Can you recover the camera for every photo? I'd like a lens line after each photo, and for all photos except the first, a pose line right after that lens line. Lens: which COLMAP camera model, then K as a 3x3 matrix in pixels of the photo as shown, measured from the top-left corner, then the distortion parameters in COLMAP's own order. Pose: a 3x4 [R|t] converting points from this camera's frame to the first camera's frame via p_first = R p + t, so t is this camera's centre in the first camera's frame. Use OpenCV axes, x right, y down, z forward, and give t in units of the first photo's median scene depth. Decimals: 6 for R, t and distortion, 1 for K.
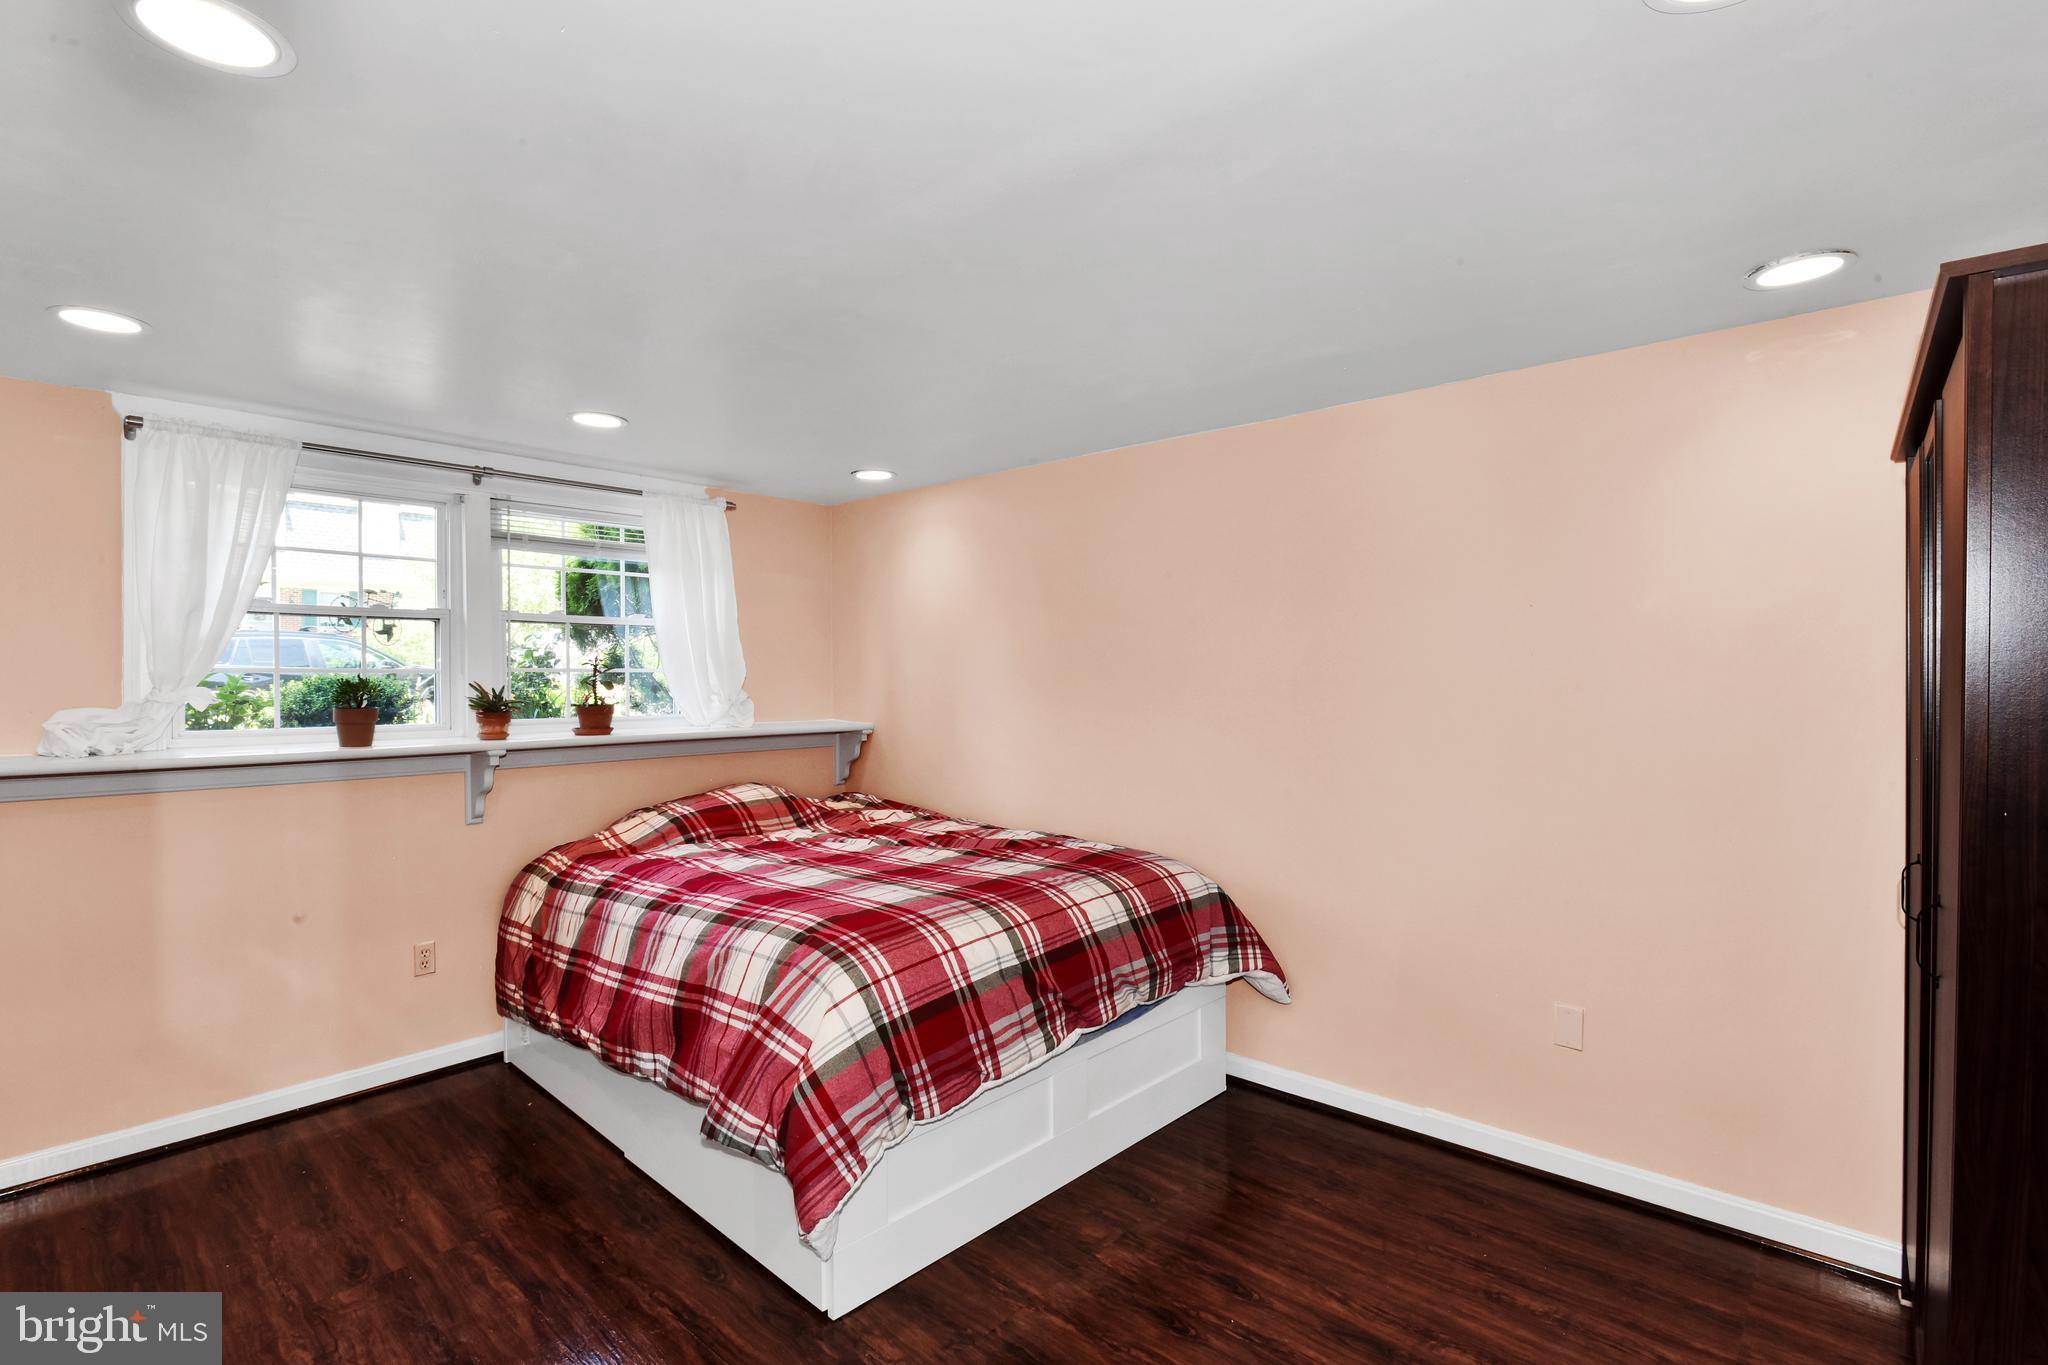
lens RADIAL K [[982.6, 0, 1021.0], [0, 982.6, 683.5], [0, 0, 1]] dist [-0.002941, -0.005650]
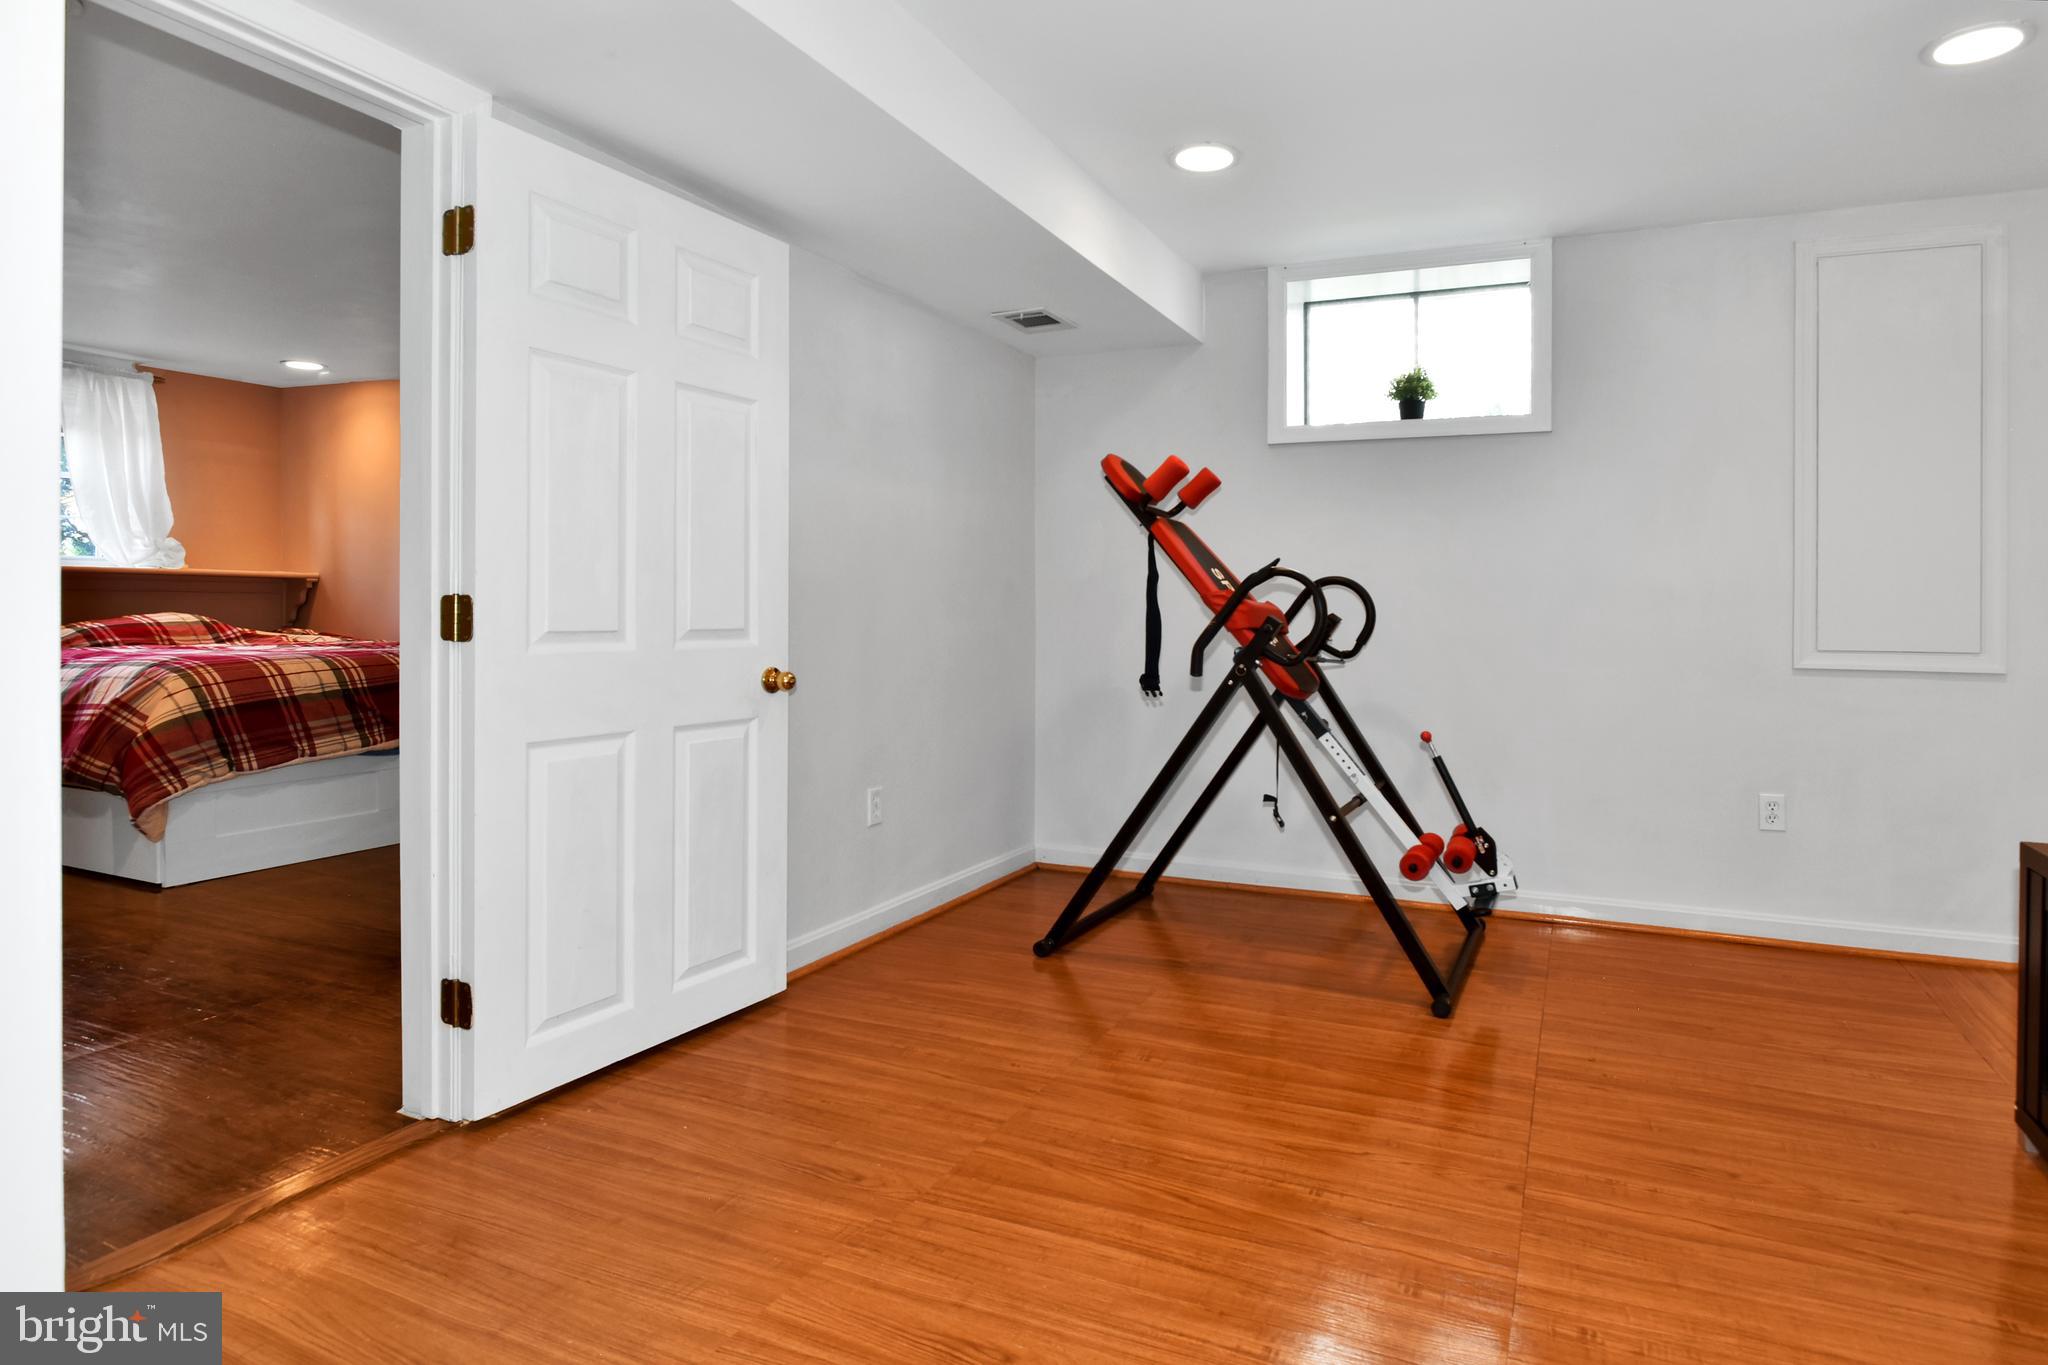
lens RADIAL K [[1120.7, 0, 1226.5], [0, 1120.7, 624.7], [0, 0, 1]] dist [-0.006069, -0.002422]
pose [[0.925875, 0.003577, 0.377812, 0.588663], [-0.001943, 0.999987, -0.004705, 0.176350], [-0.377824, 0.003622, 0.925870, -1.090261]]
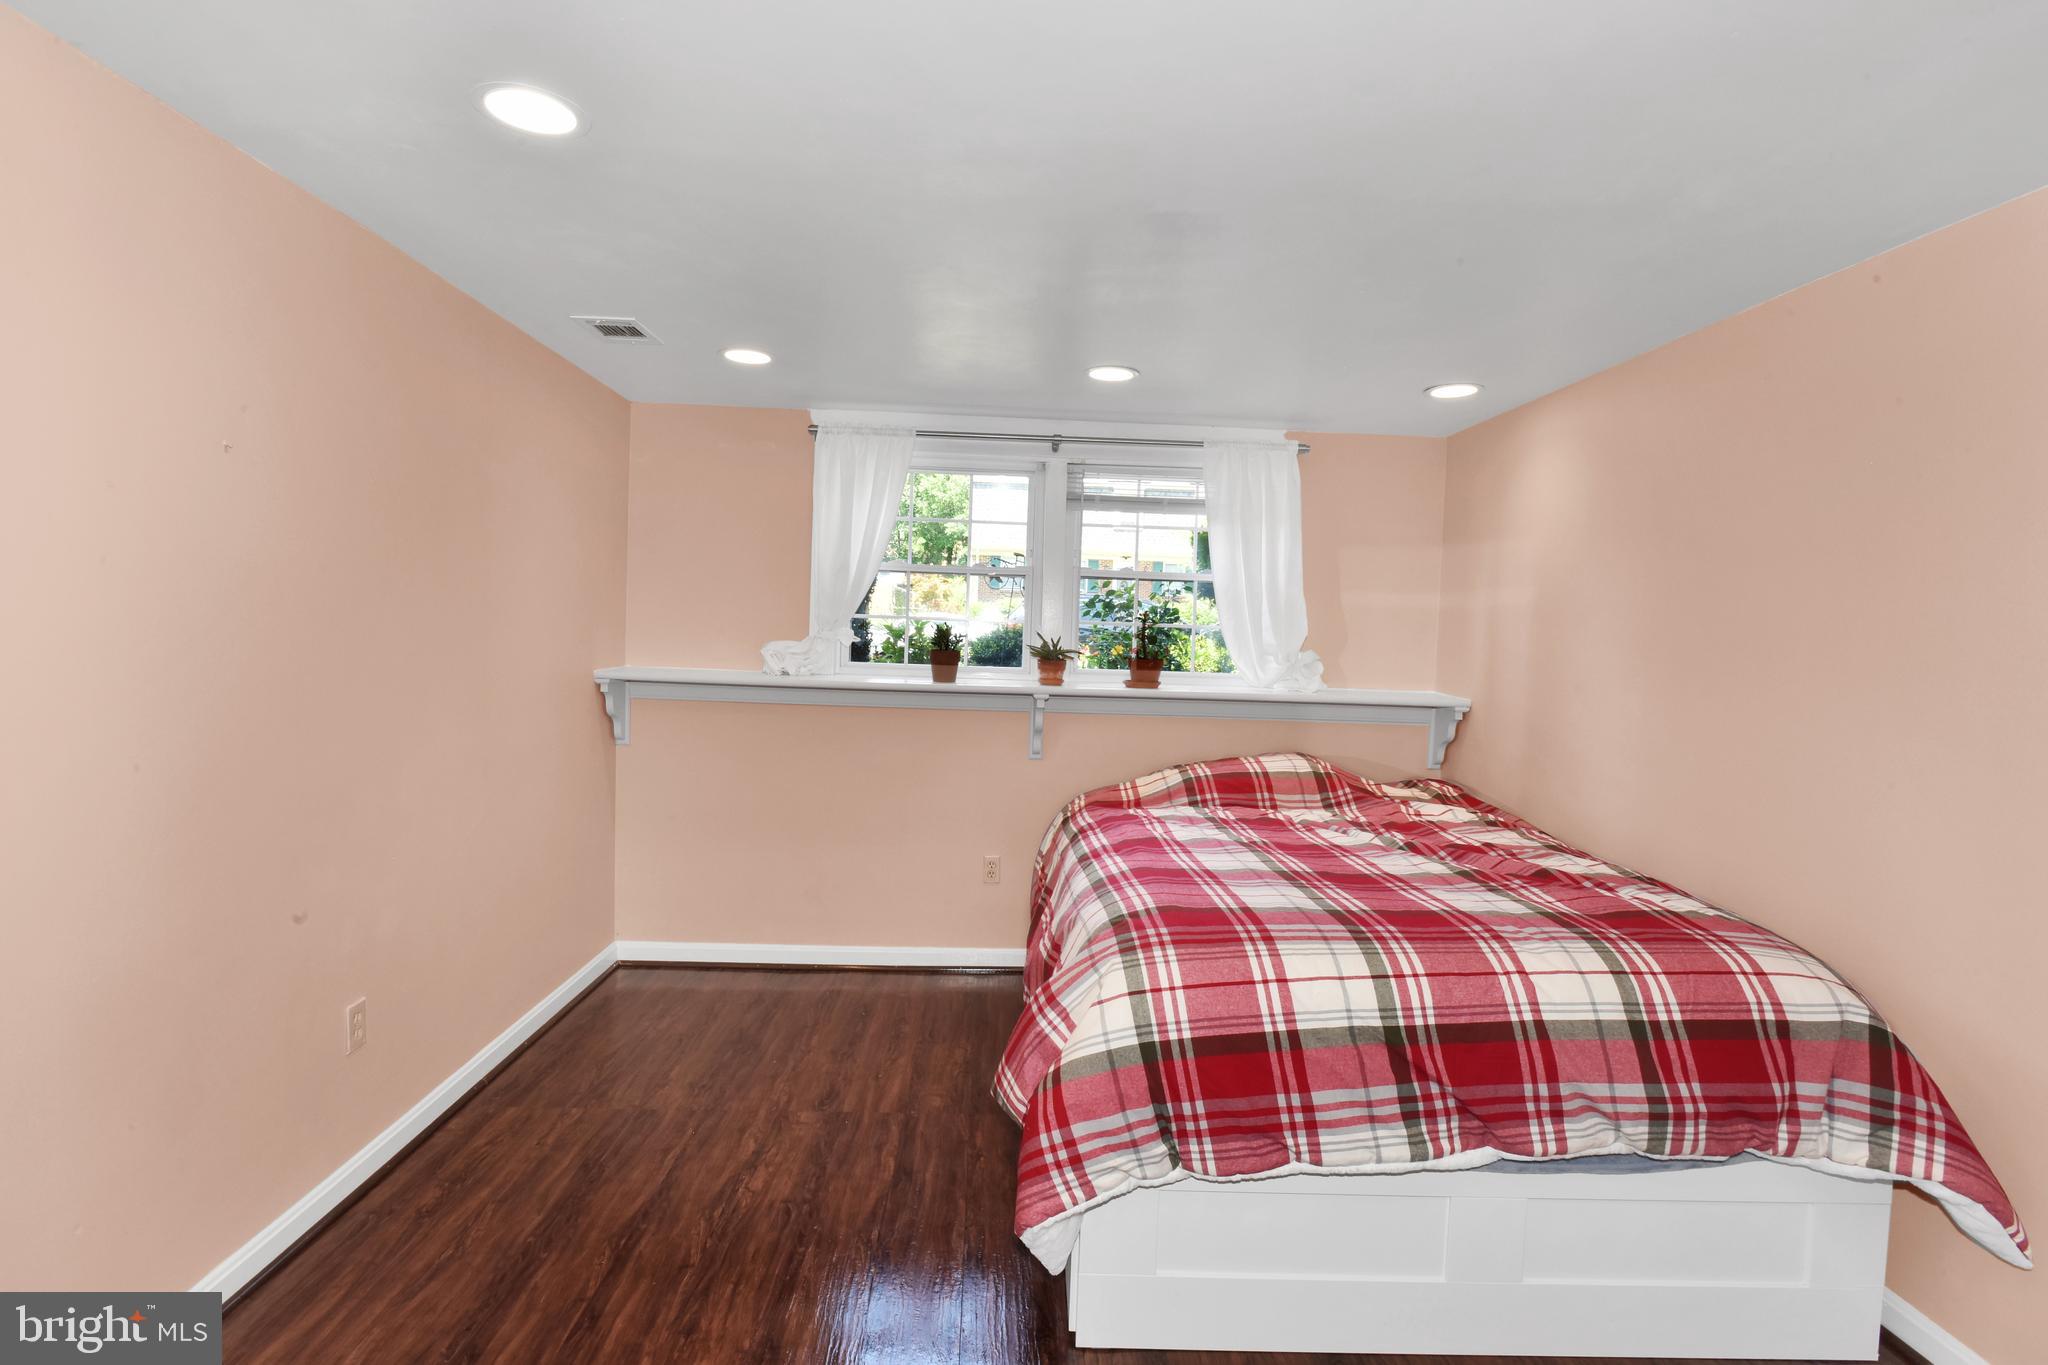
lens RADIAL K [[982.6, 0, 1034.1], [0, 982.6, 689.8], [0, 0, 1]] dist [-0.002941, -0.005650]
pose [[0.689346, 0.066817, -0.721344, 0.309249], [-0.040658, 0.997736, 0.053565, 0.005566], [0.723291, -0.007596, 0.690502, 0.289709]]
